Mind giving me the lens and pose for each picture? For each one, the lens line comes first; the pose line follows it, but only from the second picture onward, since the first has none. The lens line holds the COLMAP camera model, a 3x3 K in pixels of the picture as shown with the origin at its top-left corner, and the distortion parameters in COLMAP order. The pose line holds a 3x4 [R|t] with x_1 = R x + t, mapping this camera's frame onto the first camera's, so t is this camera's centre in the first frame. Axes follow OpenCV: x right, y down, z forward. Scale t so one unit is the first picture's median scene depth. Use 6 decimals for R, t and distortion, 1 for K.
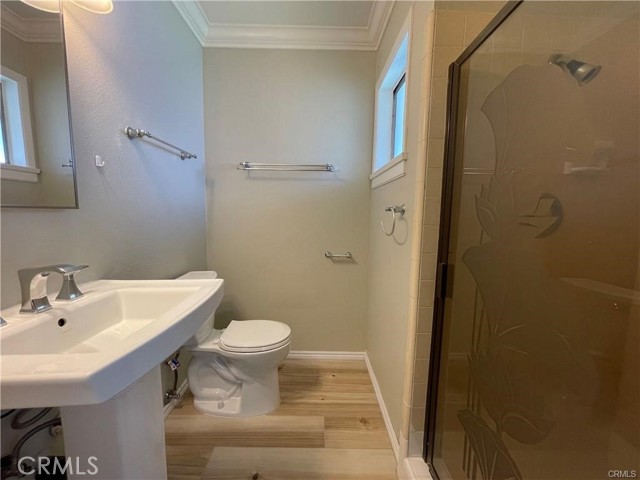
lens RADIAL K [[256.8, 0, 324.7], [0, 256.8, 244.7], [0, 0, 1]] dist [-0.004008, -0.000483]
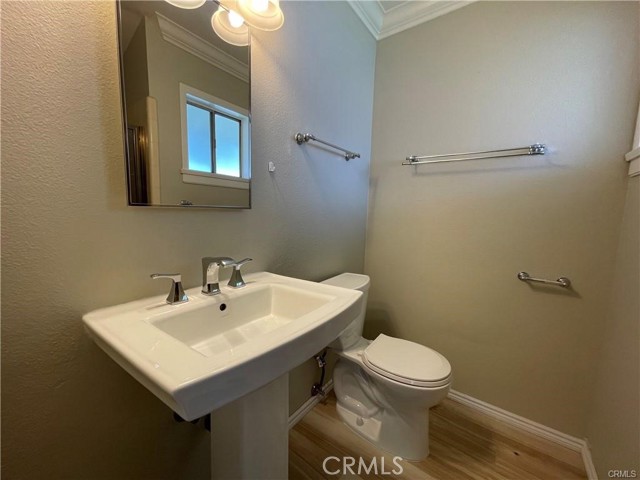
lens RADIAL K [[256.8, 0, 319.1], [0, 256.8, 240.8], [0, 0, 1]] dist [-0.004008, -0.000483]
pose [[0.783587, 0.074863, -0.616755, -0.000034], [-0.087857, 0.996090, 0.009286, -0.019814], [0.615039, 0.046910, 0.787100, 0.159863]]
